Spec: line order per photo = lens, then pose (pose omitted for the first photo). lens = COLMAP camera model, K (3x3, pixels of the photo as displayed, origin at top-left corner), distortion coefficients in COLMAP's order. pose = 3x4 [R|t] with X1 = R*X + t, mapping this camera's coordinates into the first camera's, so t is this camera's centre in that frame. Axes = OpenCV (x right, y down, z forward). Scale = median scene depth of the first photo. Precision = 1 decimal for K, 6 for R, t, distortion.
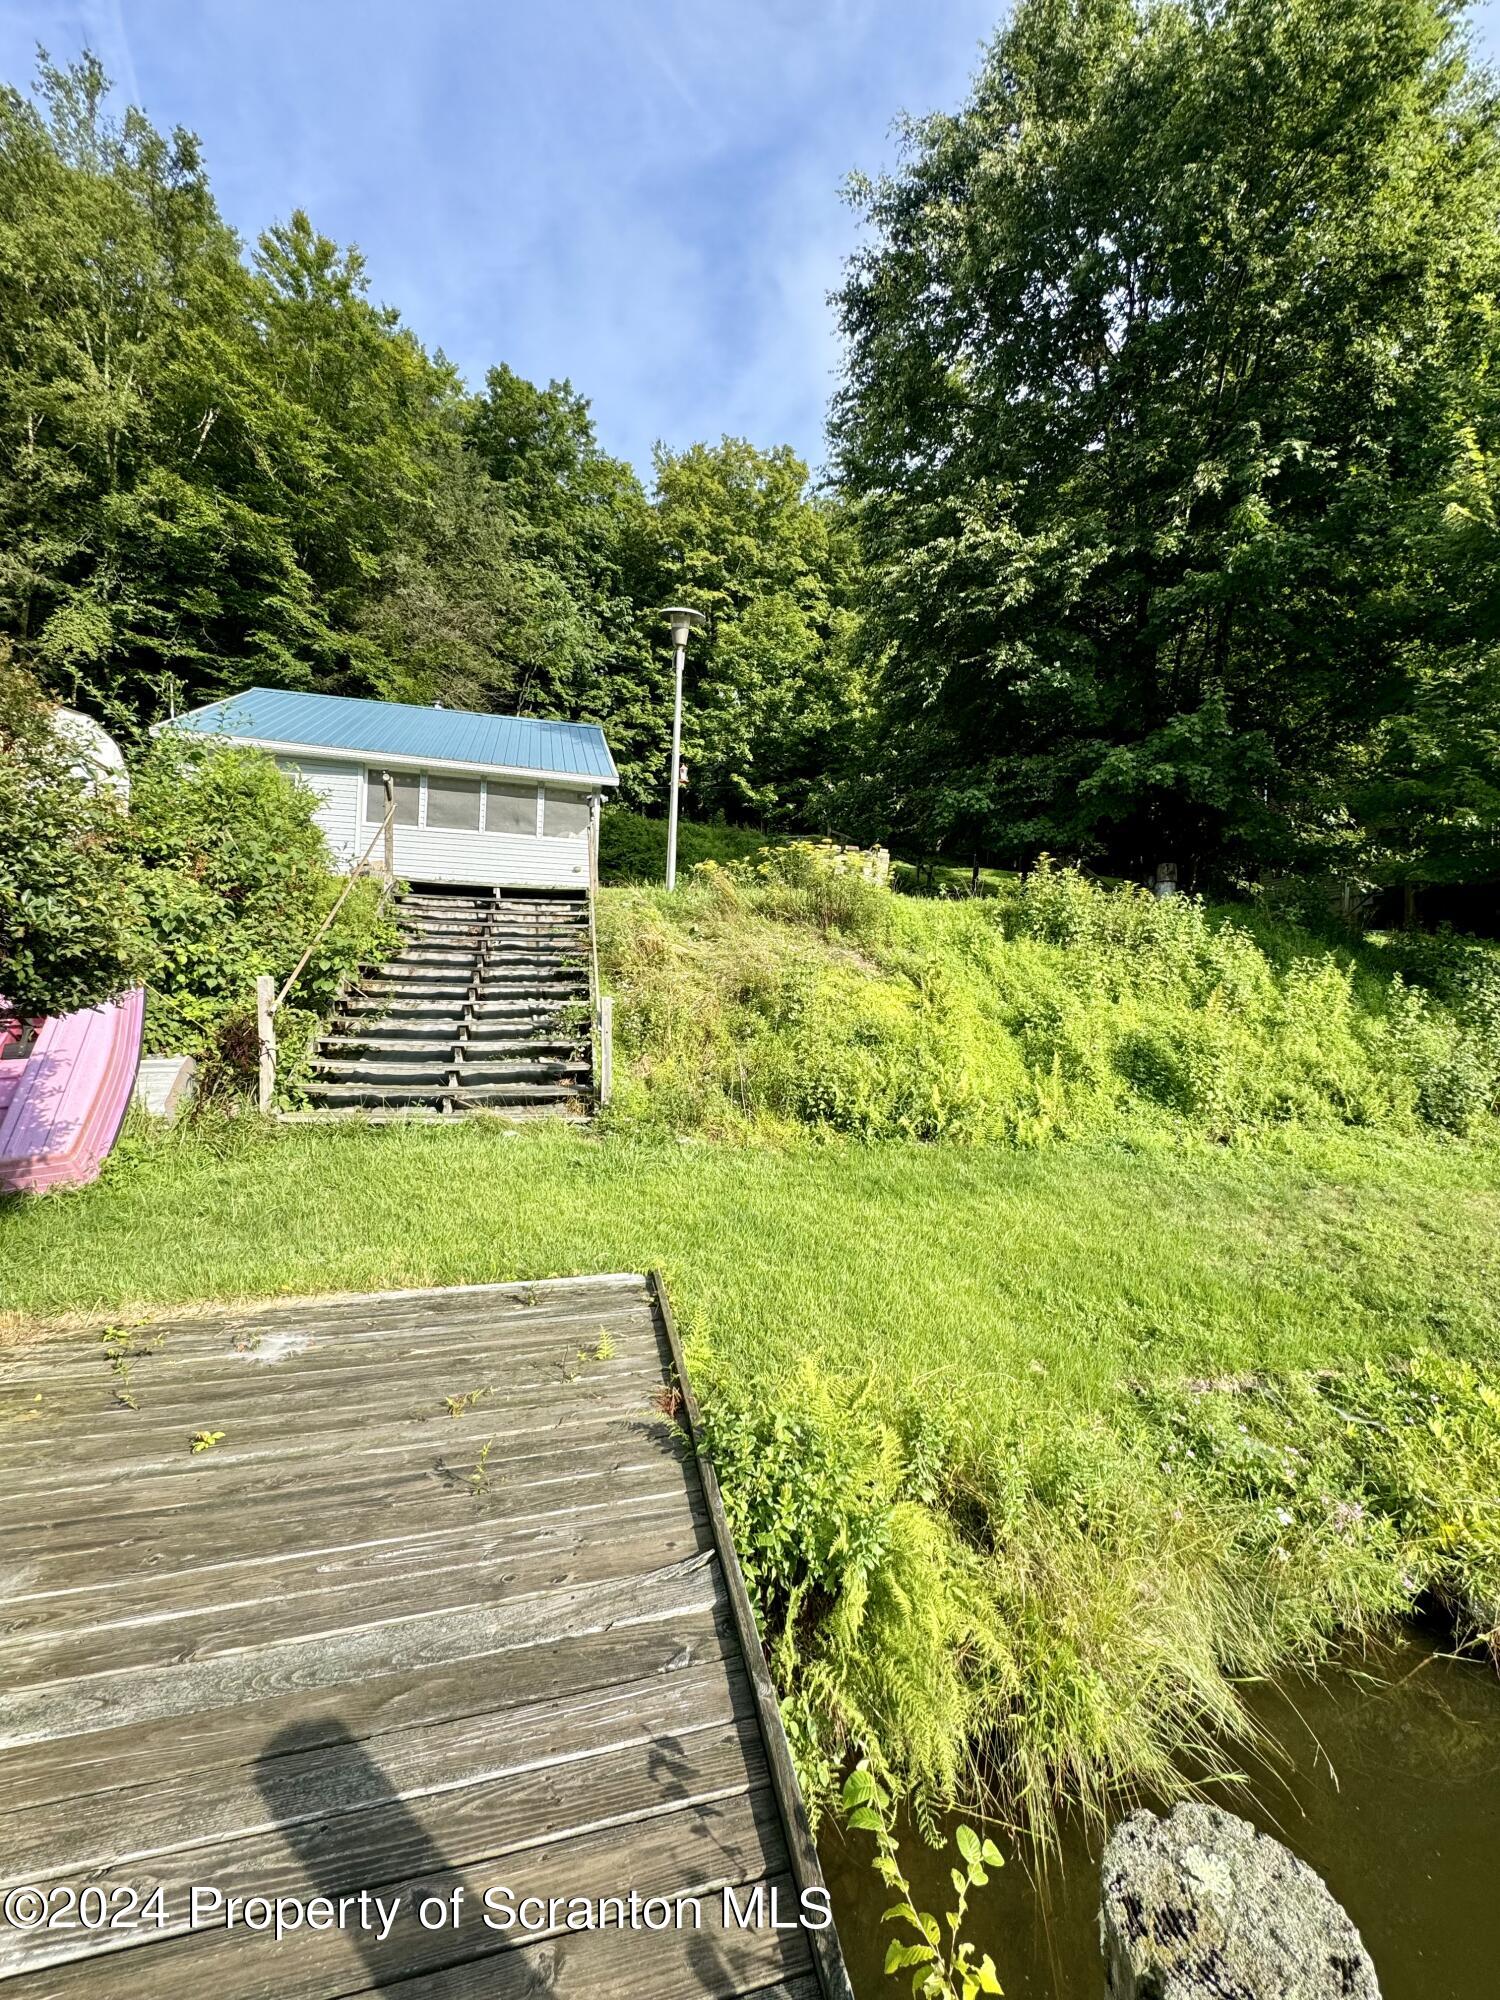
lens RADIAL K [[801.5, 0, 751.2], [0, 801.5, 1002.1], [0, 0, 1]] dist [-0.004105, -0.000331]
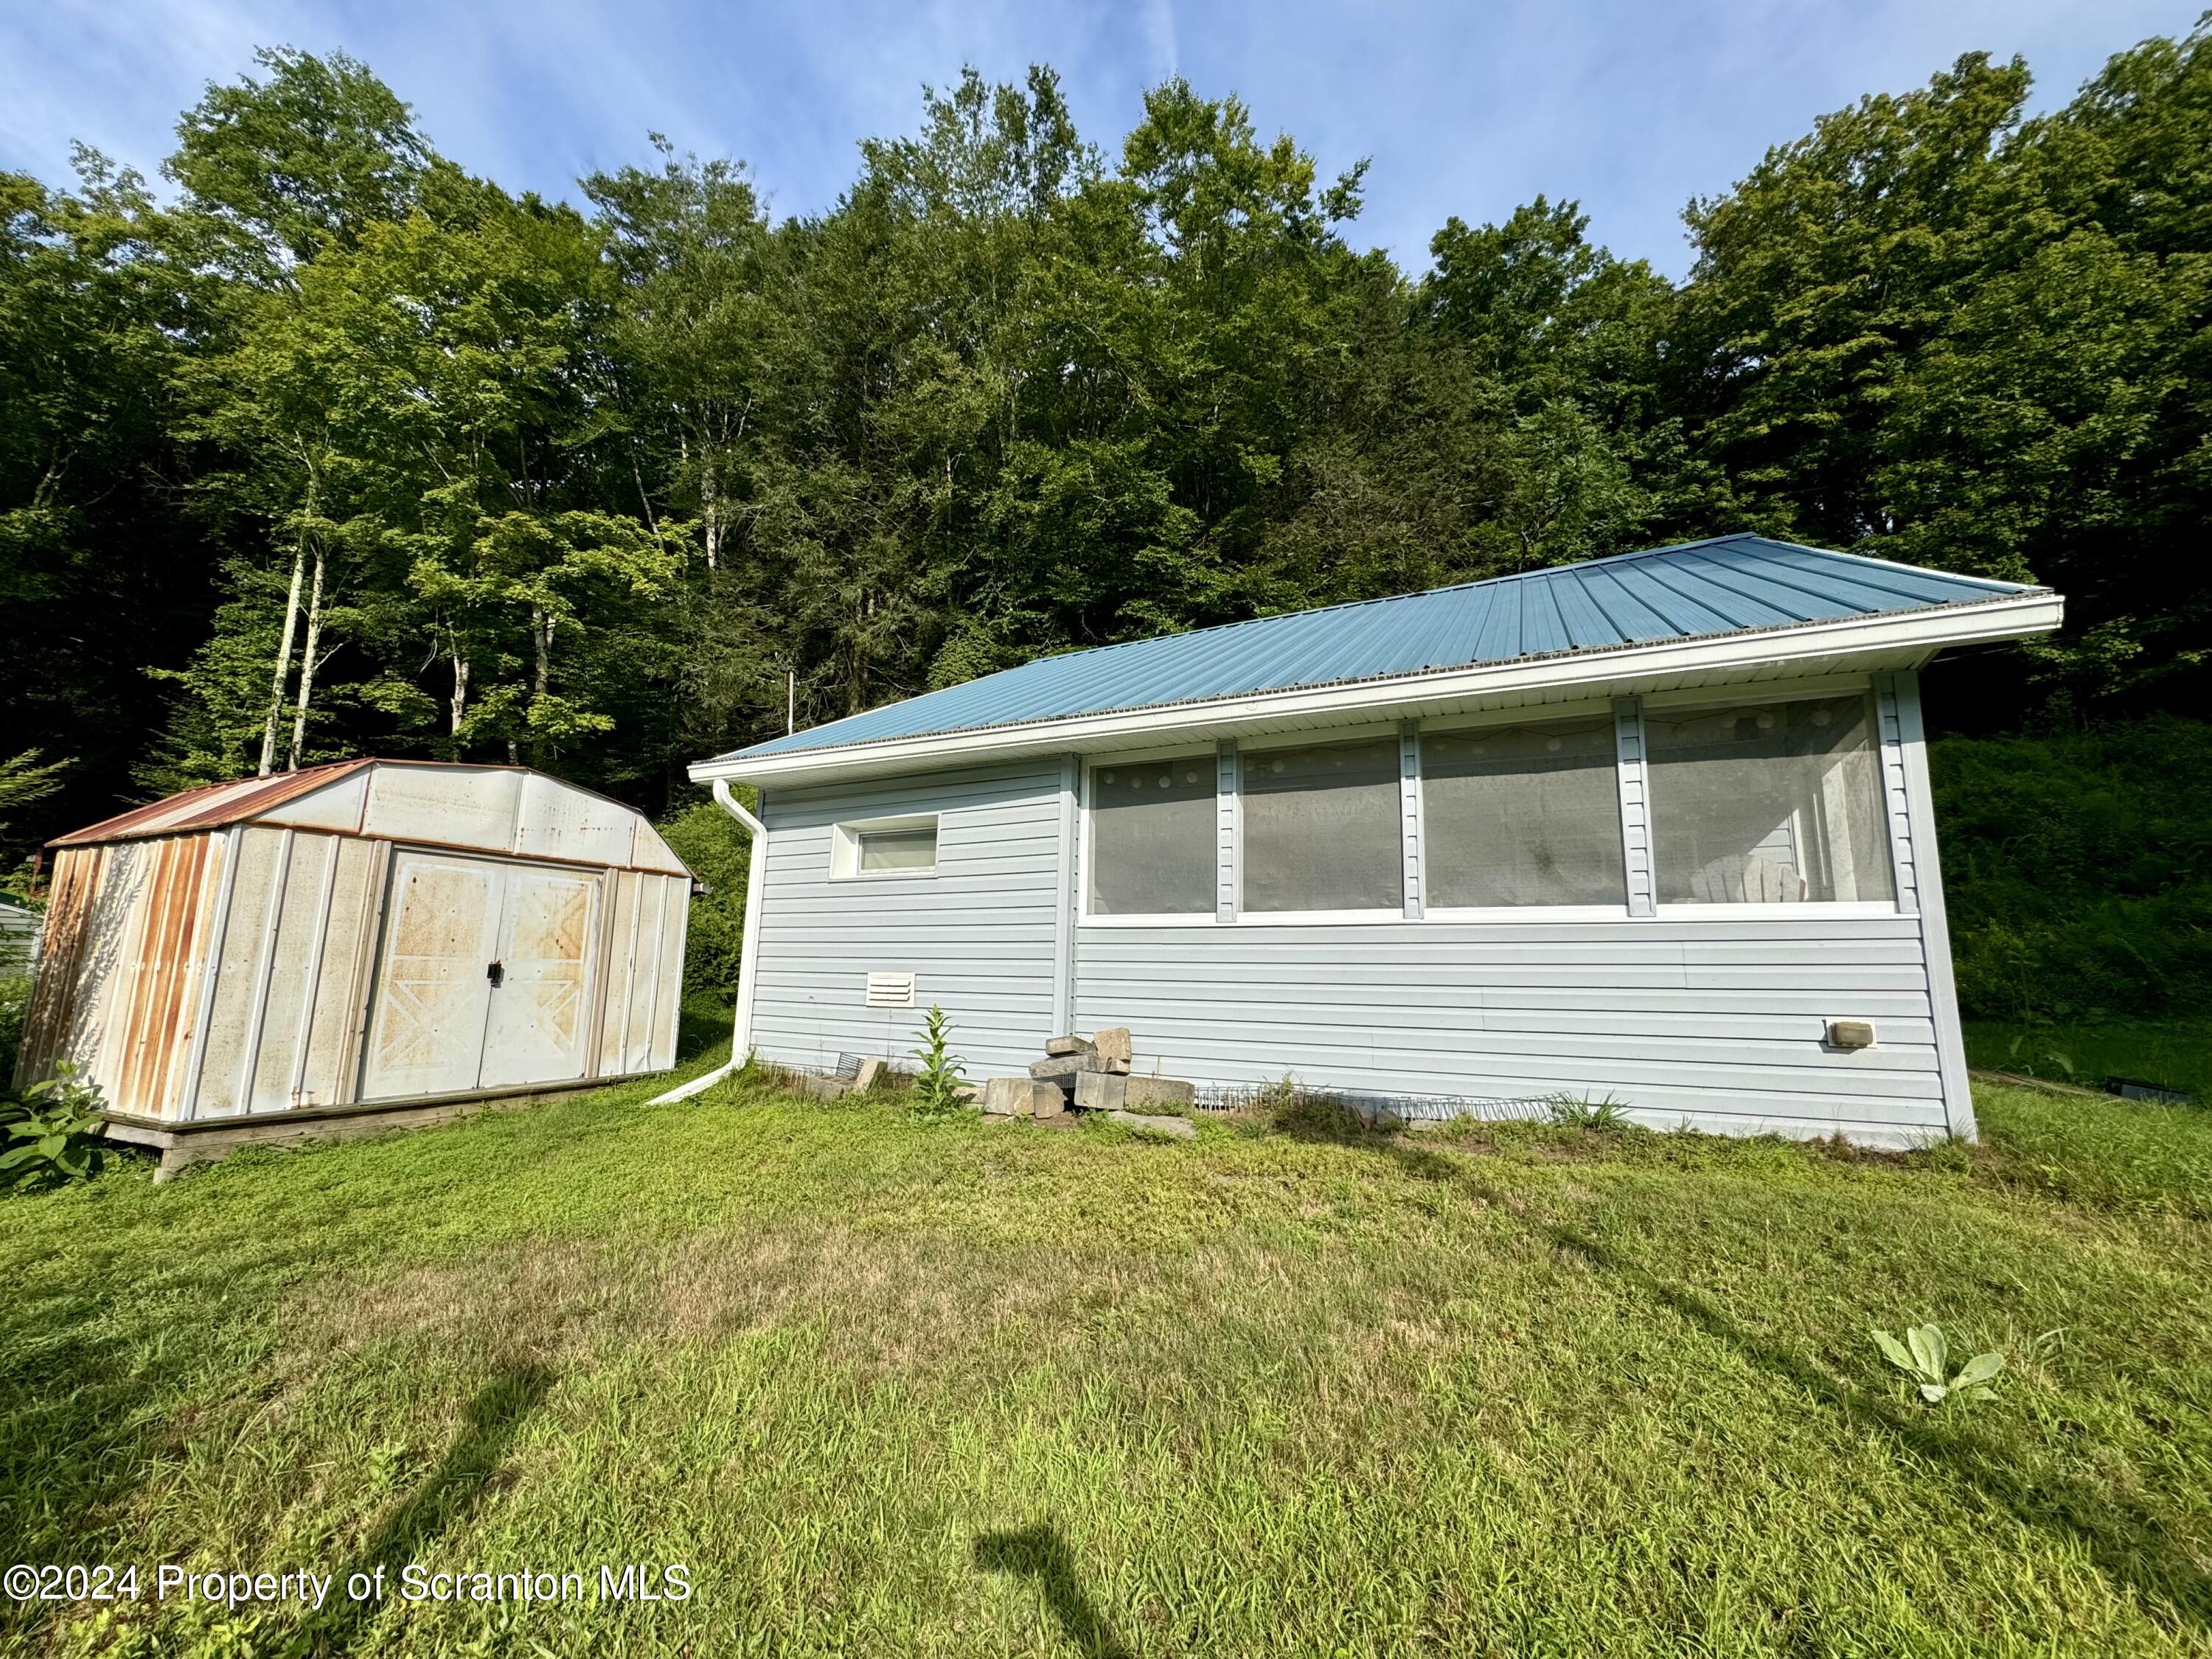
lens RADIAL K [[886.4, 0, 1102.5], [0, 886.4, 836.6], [0, 0, 1]] dist [-0.004105, -0.000331]
pose [[0.739376, -0.122143, -0.662121, -0.109646], [0.008944, 0.985102, -0.171737, -0.098434], [0.673233, 0.121056, 0.729453, 0.366695]]
